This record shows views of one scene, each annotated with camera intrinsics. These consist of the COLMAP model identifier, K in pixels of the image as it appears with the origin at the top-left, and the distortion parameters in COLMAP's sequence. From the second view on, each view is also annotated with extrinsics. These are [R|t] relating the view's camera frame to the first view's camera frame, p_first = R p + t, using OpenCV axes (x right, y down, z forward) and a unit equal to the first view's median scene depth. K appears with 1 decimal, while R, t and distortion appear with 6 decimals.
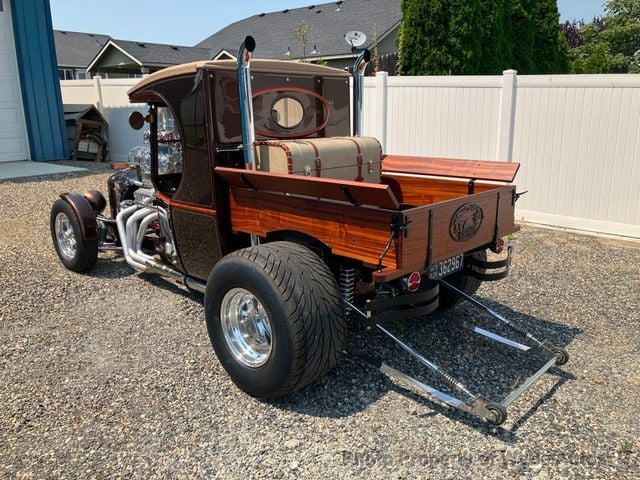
lens RADIAL K [[532.4, 0, 320.0], [0, 532.4, 240.0], [0, 0, 1]] dist [0.011341, 0.003198]
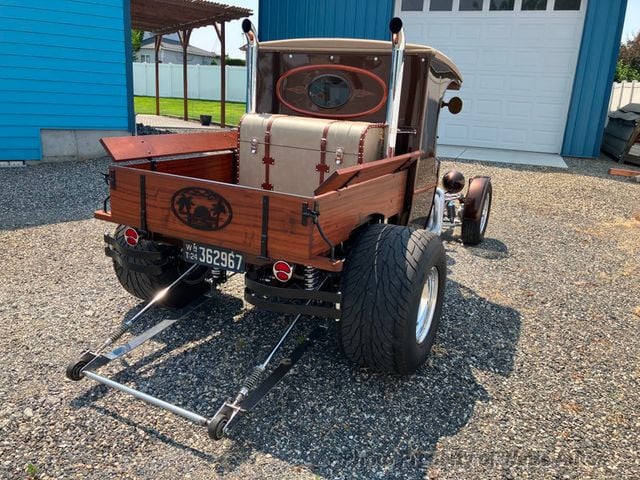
lens RADIAL K [[526.0, 0, 309.8], [0, 526.0, 243.7], [0, 0, 1]] dist [0.003658, 0.002184]
pose [[0.269832, 0.286742, -0.919222, 0.910527], [-0.287492, 0.935081, 0.207298, -0.168953], [0.918988, 0.208333, 0.334751, 0.704483]]
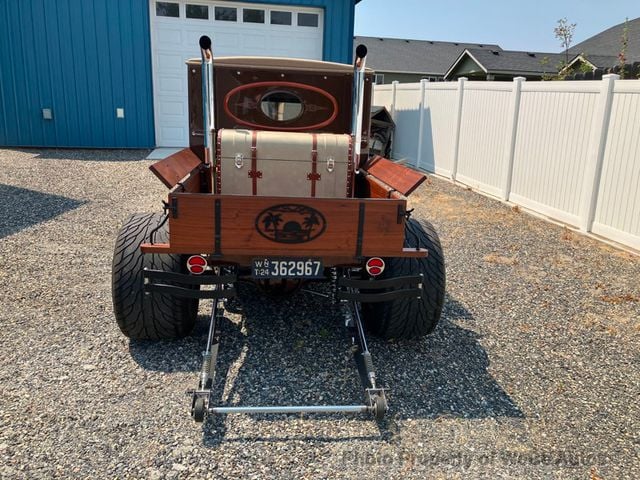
lens RADIAL K [[532.4, 0, 320.0], [0, 532.4, 240.0], [0, 0, 1]] dist [0.011341, 0.003198]
pose [[0.756026, 0.192316, -0.625651, 0.721494], [-0.202350, 0.977710, 0.056017, -0.054215], [0.622478, 0.084250, 0.778089, 0.241728]]
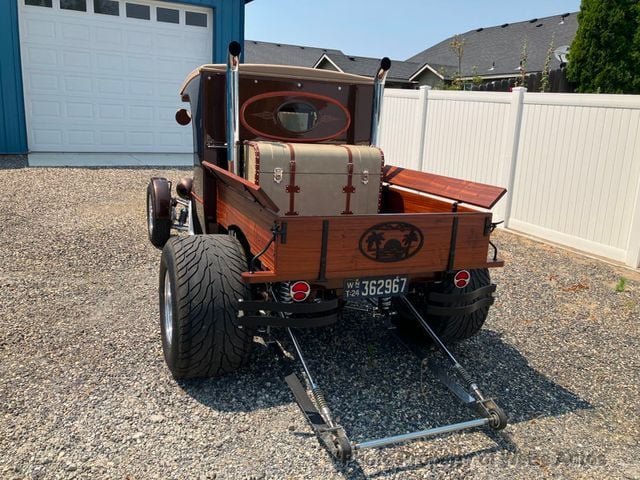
lens RADIAL K [[533.4, 0, 310.9], [0, 533.4, 231.9], [0, 0, 1]] dist [0.007976, 0.007614]
pose [[0.906437, 0.141538, -0.397918, 0.407173], [-0.157391, 0.987509, -0.007277, -0.017326], [0.391917, 0.069225, 0.917392, 0.082051]]
